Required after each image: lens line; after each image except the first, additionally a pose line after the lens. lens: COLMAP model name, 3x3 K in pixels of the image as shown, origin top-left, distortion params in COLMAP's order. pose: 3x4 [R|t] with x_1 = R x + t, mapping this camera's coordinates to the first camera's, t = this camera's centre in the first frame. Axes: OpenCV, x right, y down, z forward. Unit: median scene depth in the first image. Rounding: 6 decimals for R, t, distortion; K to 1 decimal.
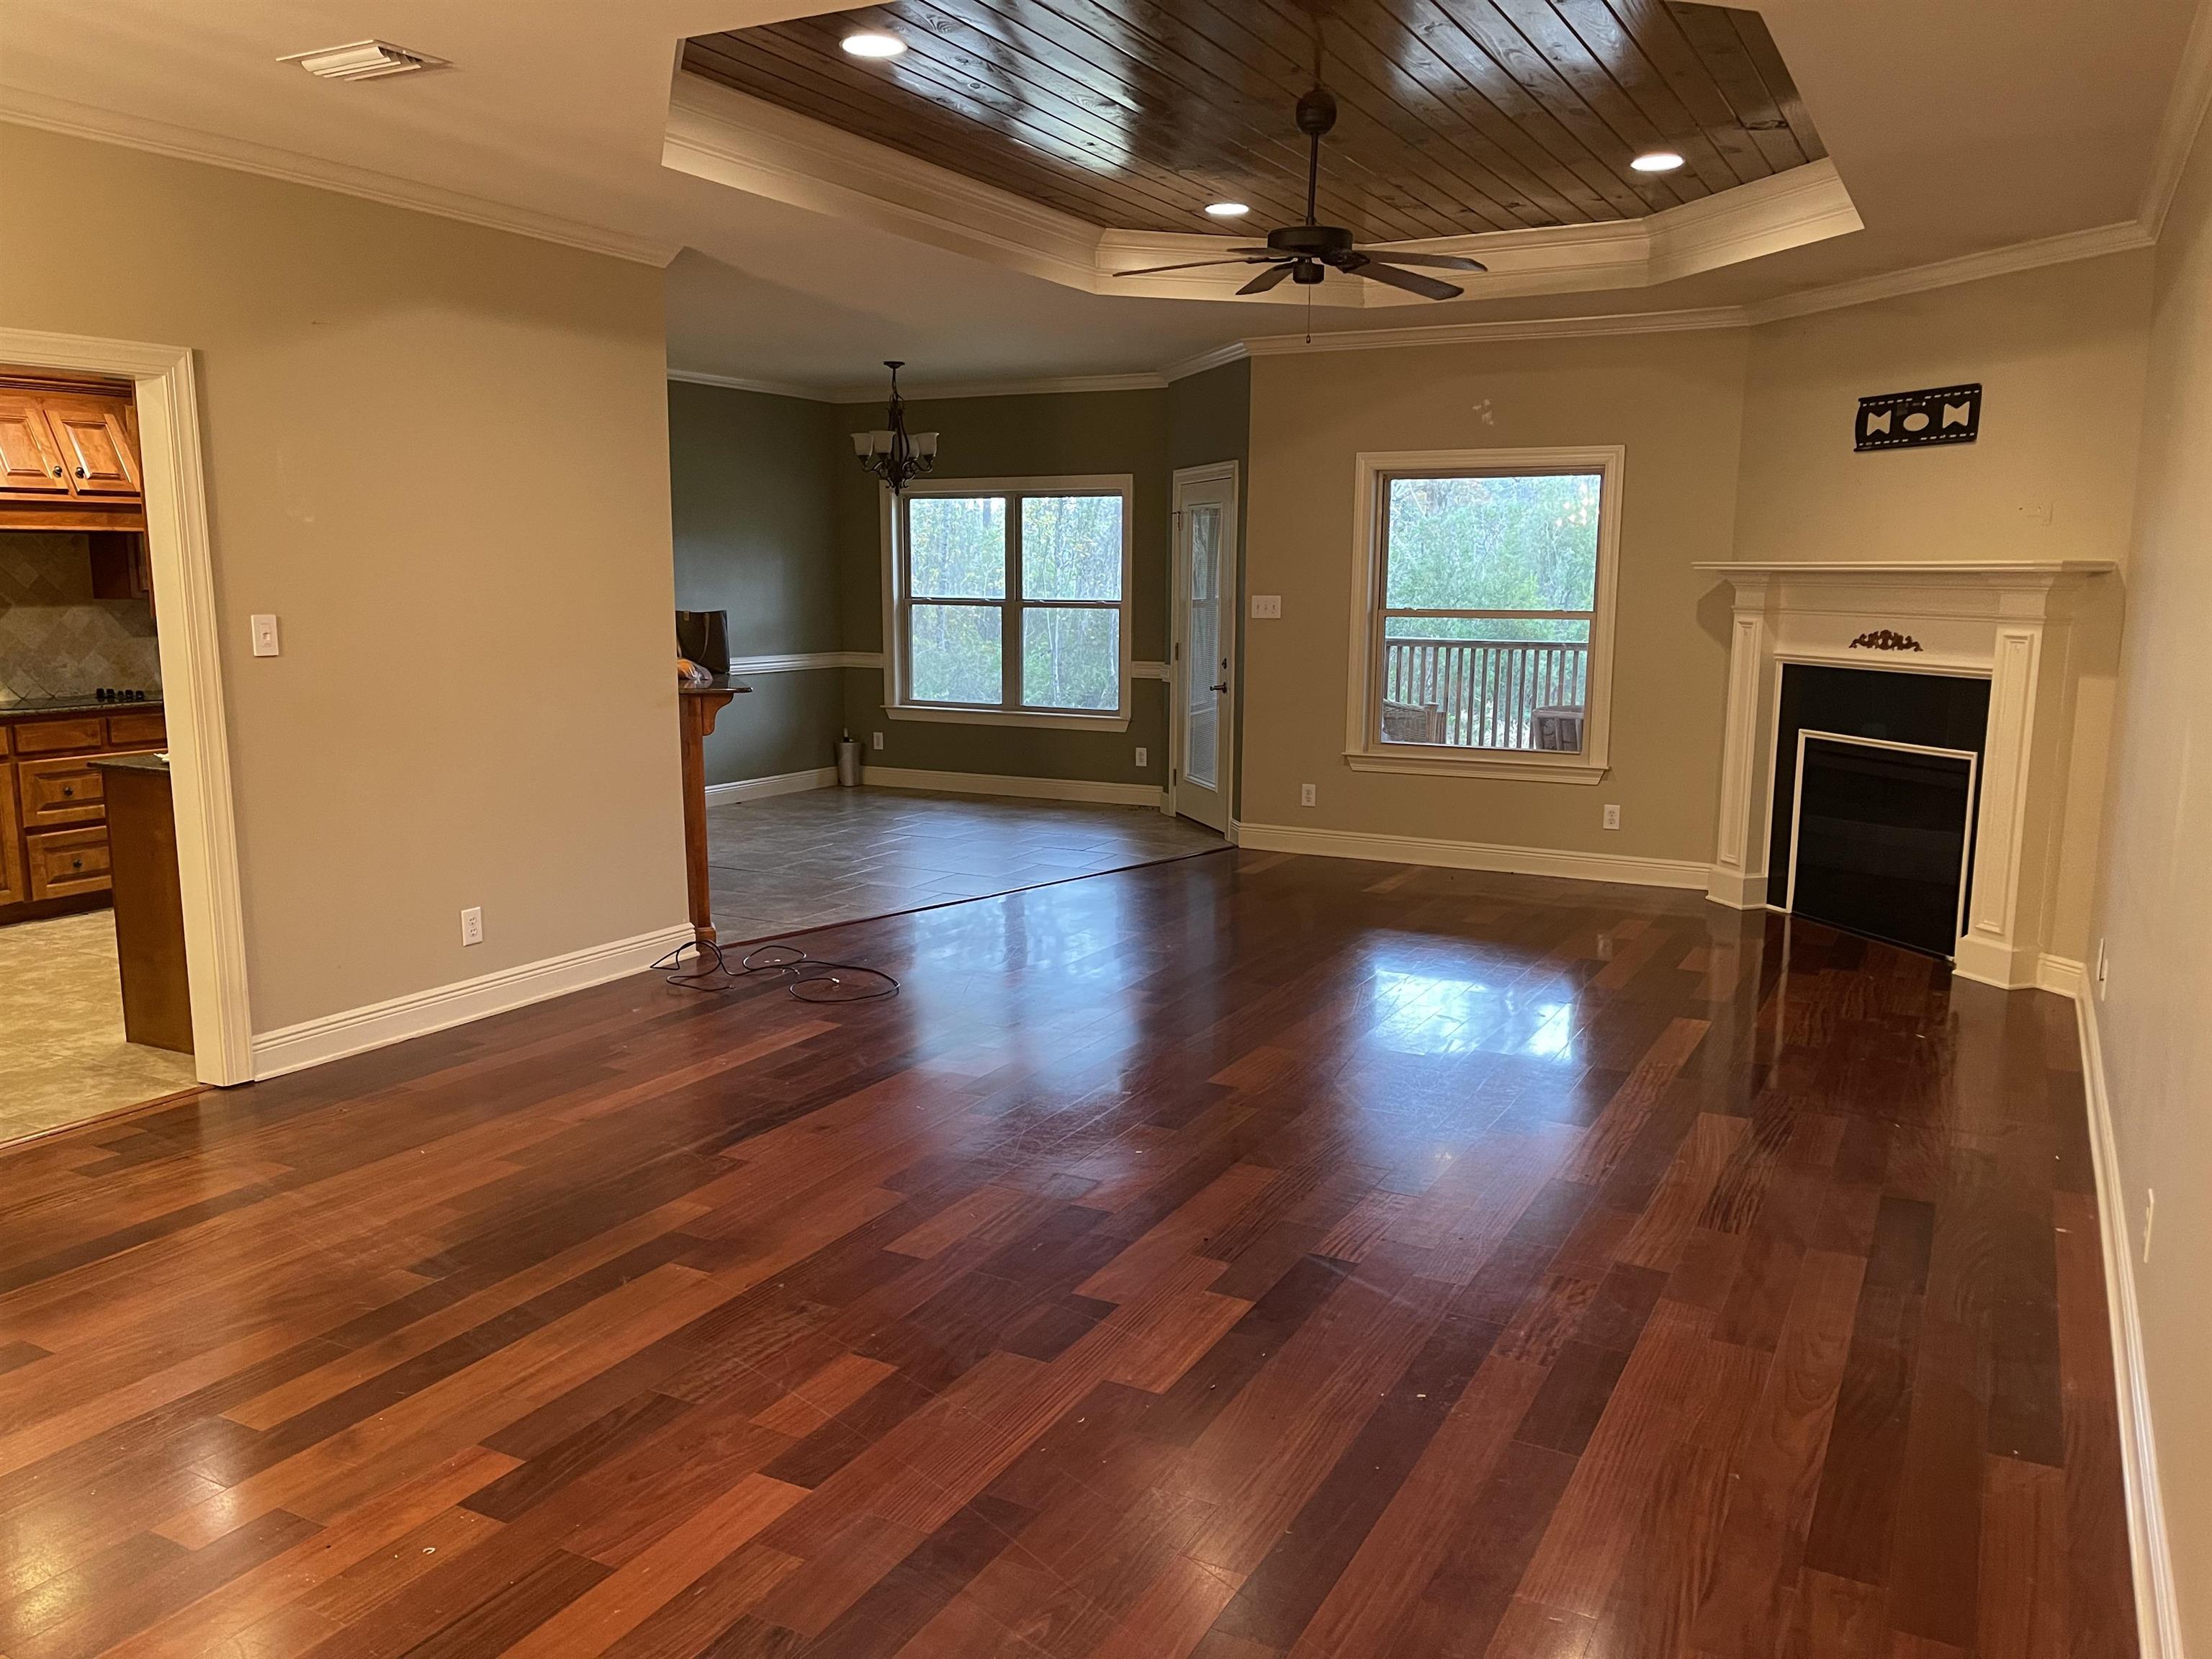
lens RADIAL K [[1677.4, 0, 1106.0], [0, 1677.4, 829.5], [0, 0, 1]] dist [0.016766, 0.001036]
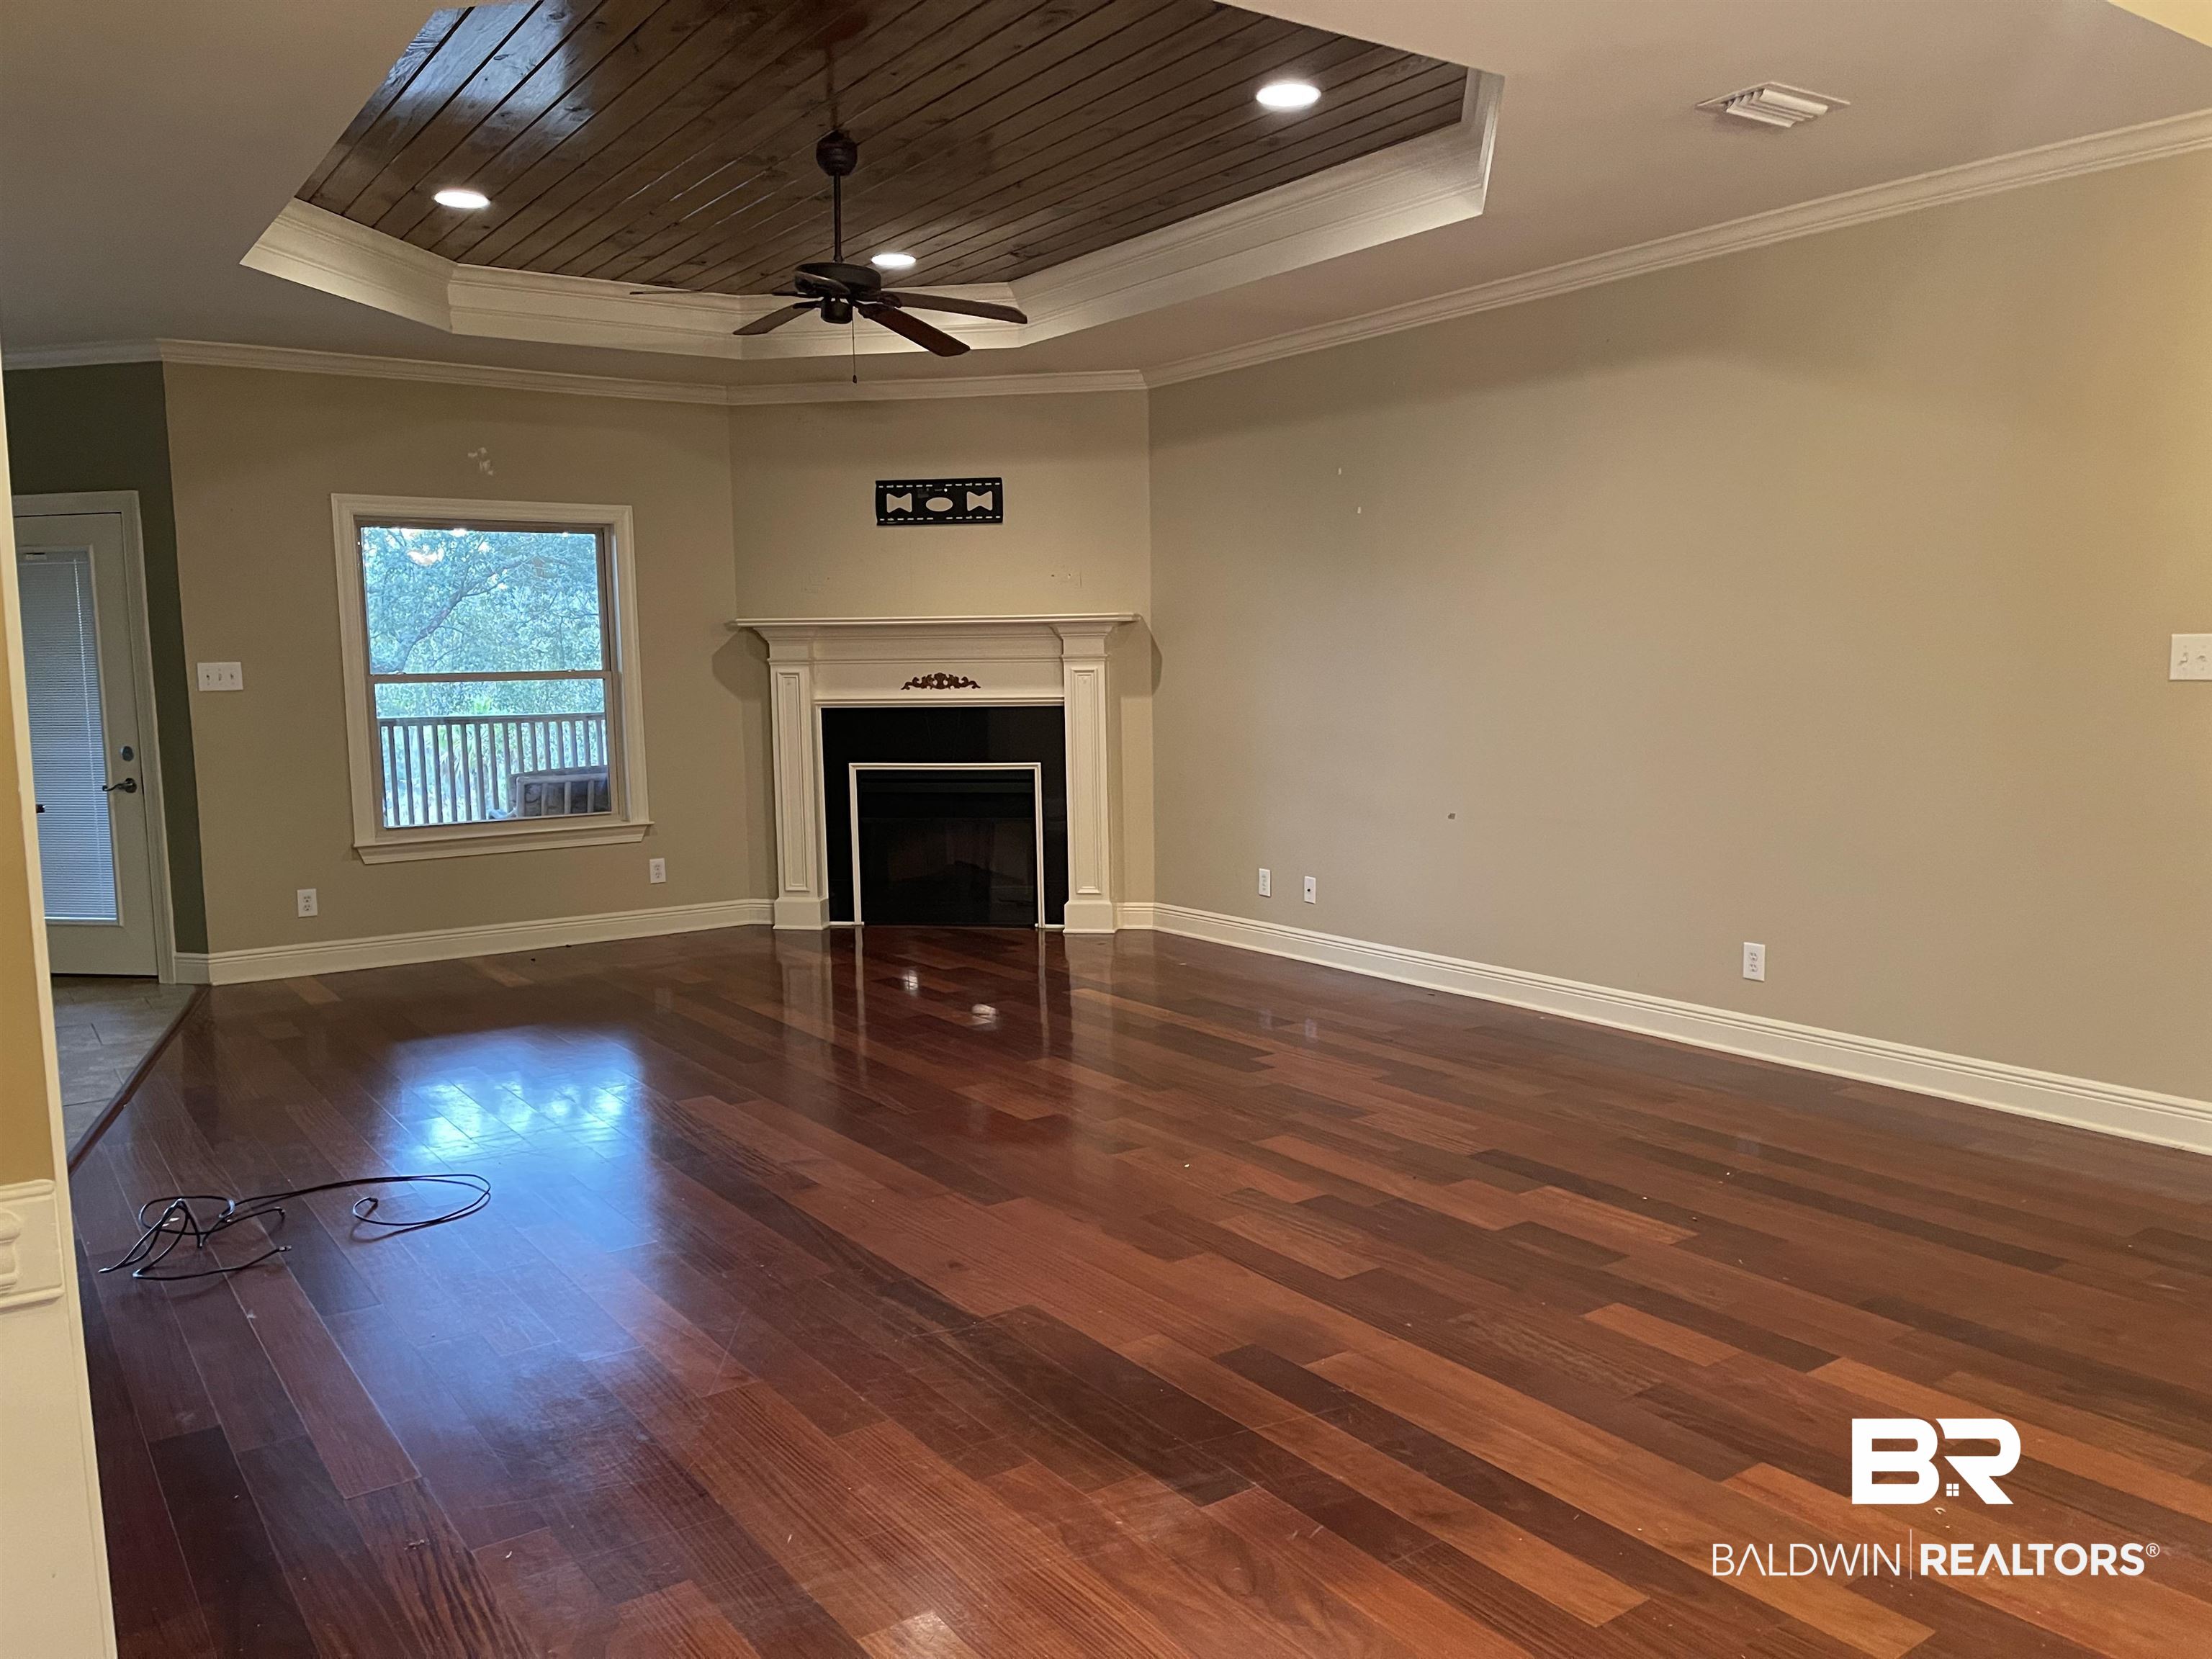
lens RADIAL K [[1677.4, 0, 1106.0], [0, 1677.4, 829.5], [0, 0, 1]] dist [0.016766, 0.001036]
pose [[0.446232, -0.106184, 0.888595, -0.579680], [0.153665, 0.987280, 0.040809, -0.038600], [-0.881626, 0.118336, 0.456873, 0.360842]]
